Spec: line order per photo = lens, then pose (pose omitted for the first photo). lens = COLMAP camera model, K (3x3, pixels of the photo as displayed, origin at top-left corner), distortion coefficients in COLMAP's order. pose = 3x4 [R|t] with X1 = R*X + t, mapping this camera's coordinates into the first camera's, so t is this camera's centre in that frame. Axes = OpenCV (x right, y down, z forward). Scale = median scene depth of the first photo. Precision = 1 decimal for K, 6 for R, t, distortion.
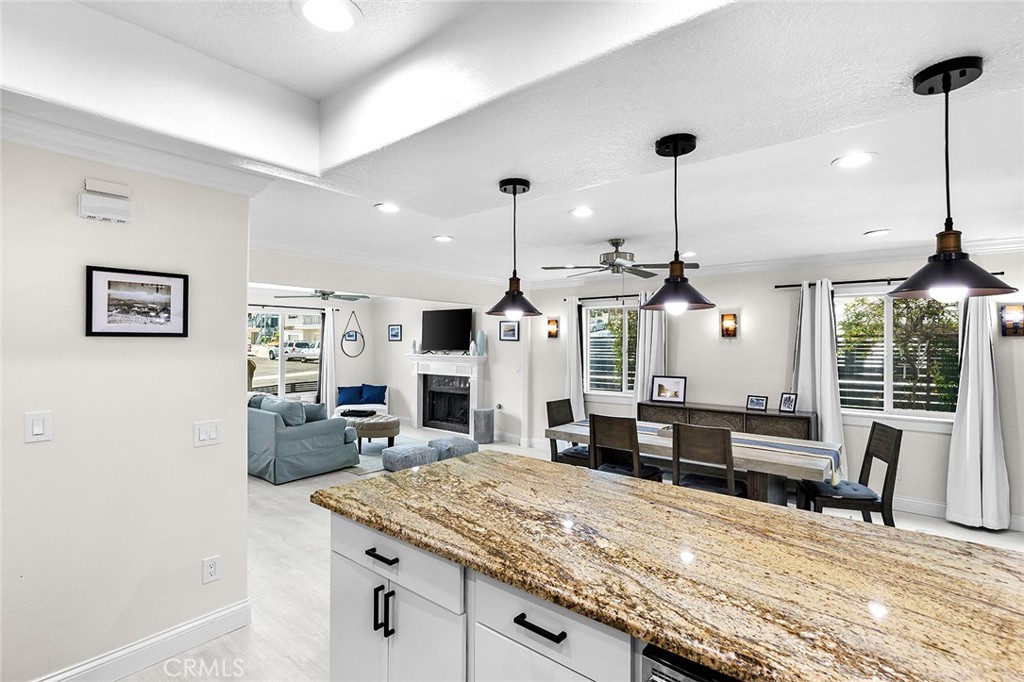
lens RADIAL K [[480.5, 0, 512.0], [0, 480.5, 341.0], [0, 0, 1]] dist [-0.001615, -0.000285]
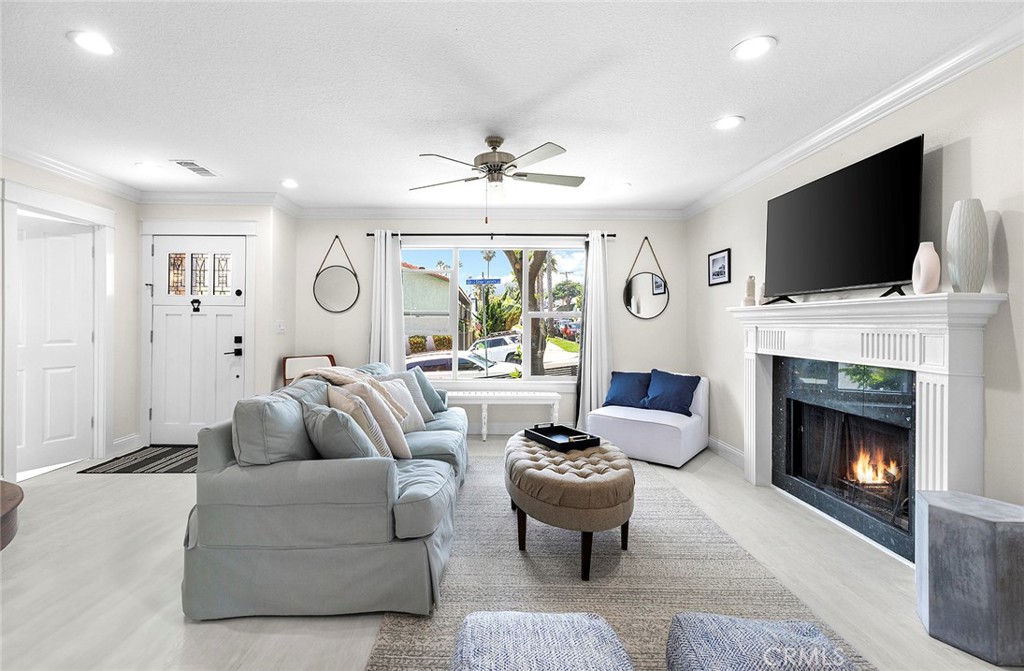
lens RADIAL K [[468.4, 0, 513.4], [0, 468.4, 321.3], [0, 0, 1]] dist [0.019743, -0.000072]
pose [[0.667256, -0.004463, -0.744815, -0.039872], [-0.000928, 0.999976, -0.006824, 0.052684], [0.744828, 0.005245, 0.667236, 0.704635]]
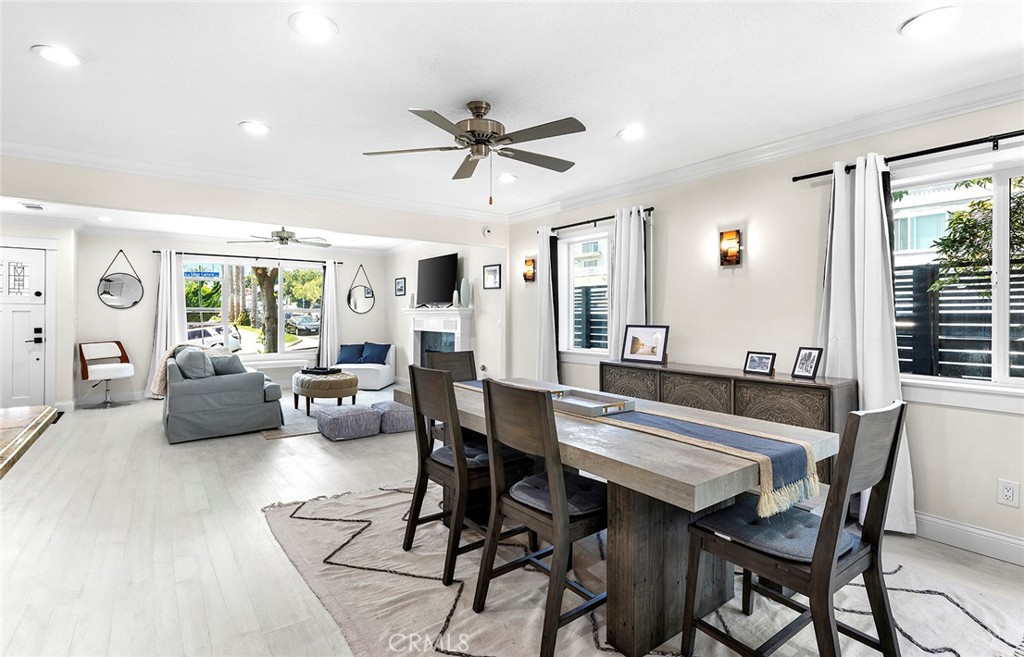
lens RADIAL K [[480.7, 0, 517.5], [0, 480.7, 313.3], [0, 0, 1]] dist [0.003437, 0.000731]
pose [[0.971254, -0.001640, -0.238040, 0.252150], [0.001669, 0.999999, -0.000077, 0.044905], [0.238040, -0.000323, 0.971255, 0.219032]]
